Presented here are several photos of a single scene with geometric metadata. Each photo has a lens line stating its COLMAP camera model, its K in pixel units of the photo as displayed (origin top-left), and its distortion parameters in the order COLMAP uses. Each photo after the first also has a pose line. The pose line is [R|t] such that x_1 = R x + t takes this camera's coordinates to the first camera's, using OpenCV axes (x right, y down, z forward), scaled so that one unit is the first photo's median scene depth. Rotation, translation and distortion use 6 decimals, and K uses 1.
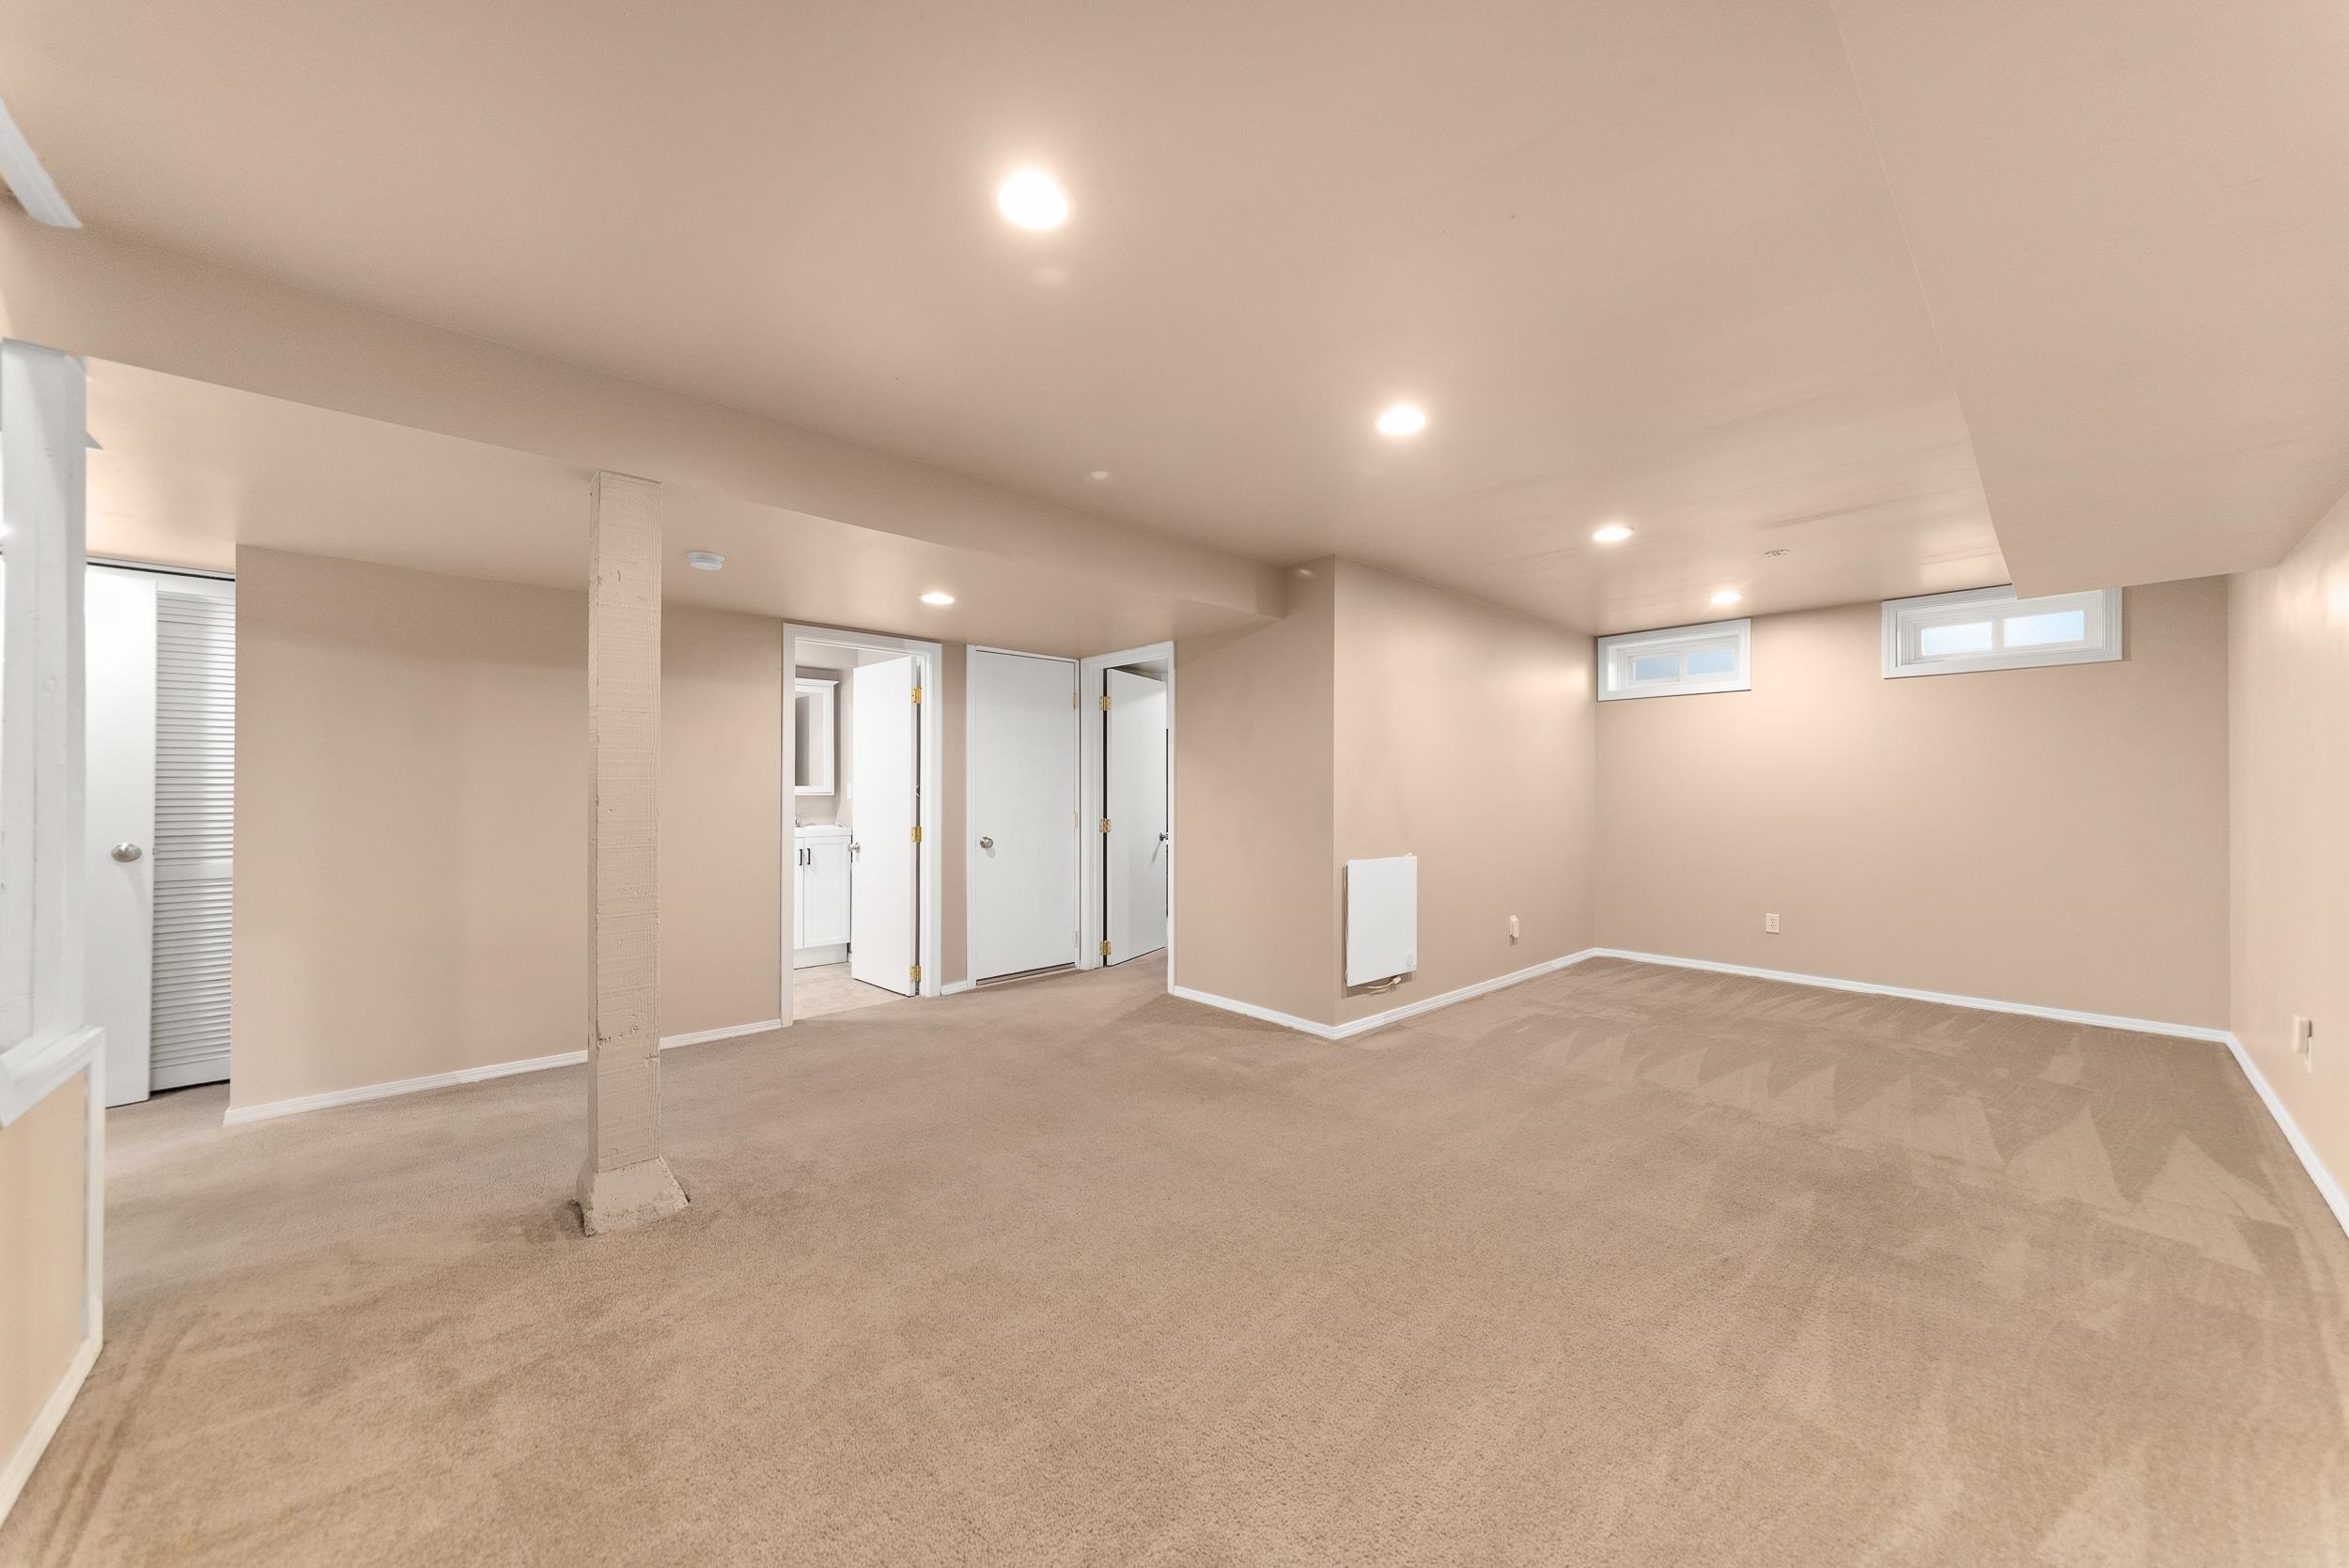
lens RADIAL K [[833.7, 0, 1174.5], [0, 833.7, 784.0], [0, 0, 1]] dist [-0.001714, -0.000268]
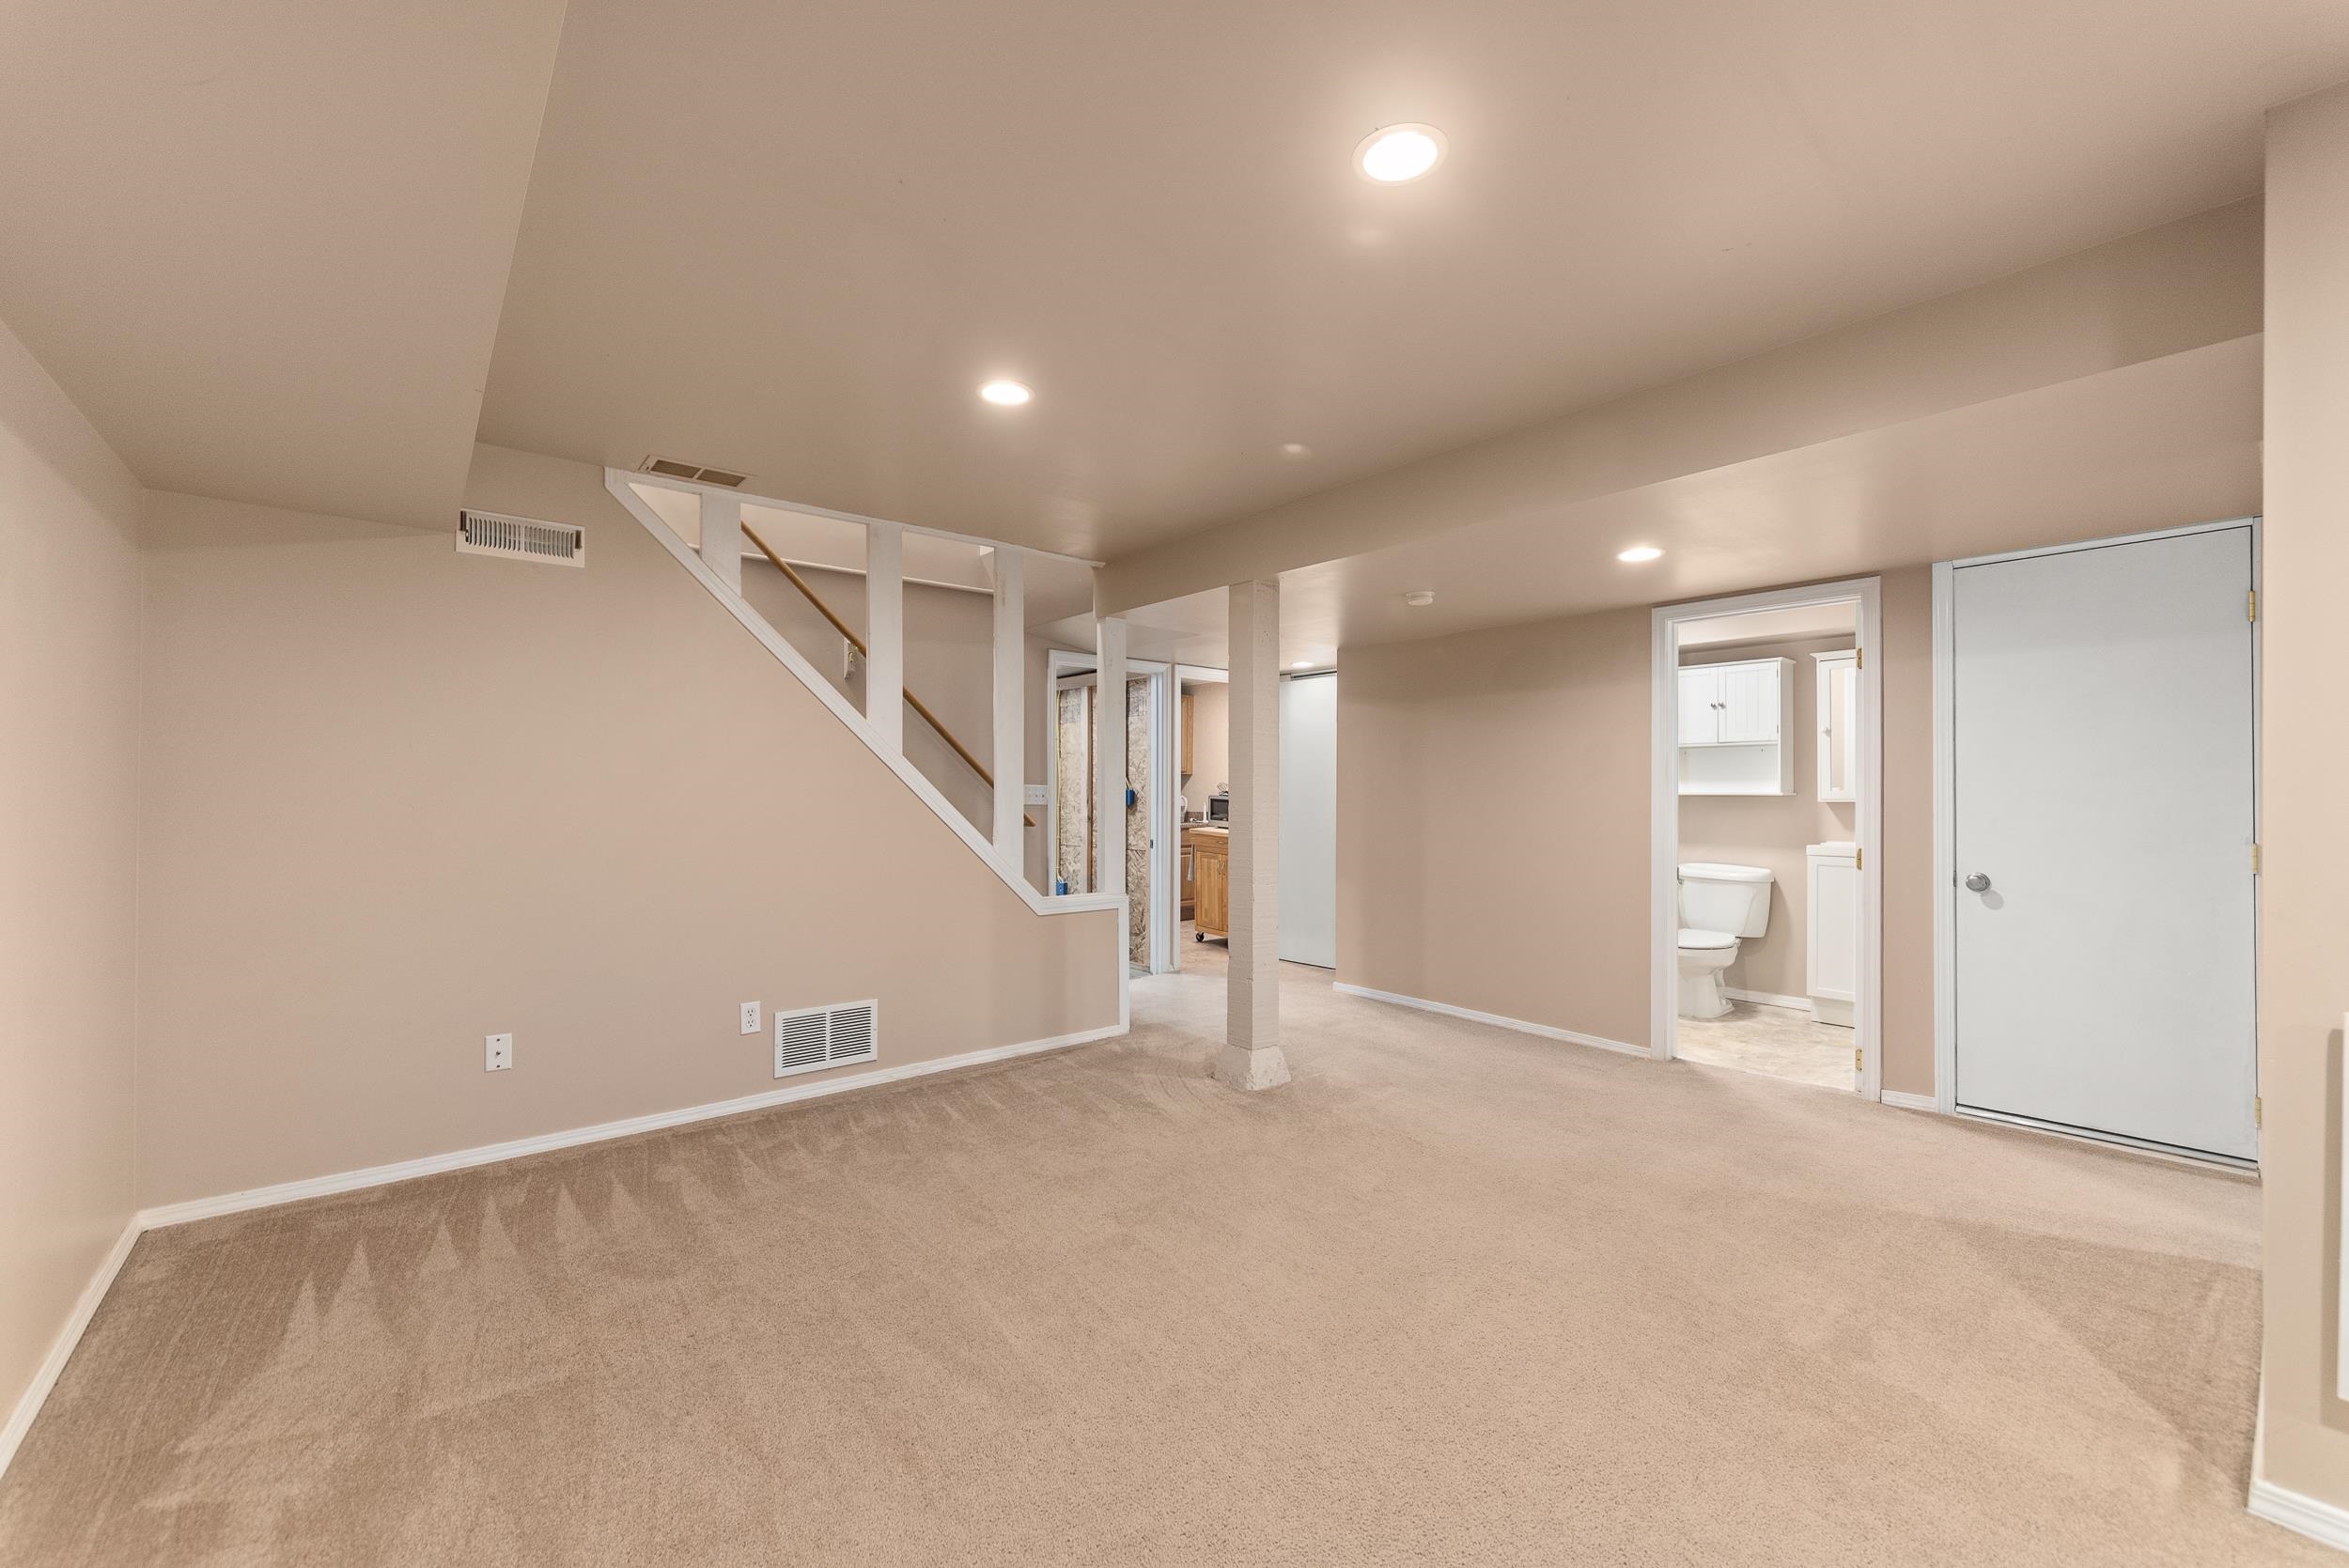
lens RADIAL K [[894.2, 0, 1149.8], [0, 894.2, 787.3], [0, 0, 1]] dist [-0.001872, -0.000138]
pose [[-0.047992, -0.011424, -0.998782, 0.529391], [0.005470, 0.999917, -0.011700, 0.008104], [0.998833, -0.006025, -0.047925, 0.514386]]
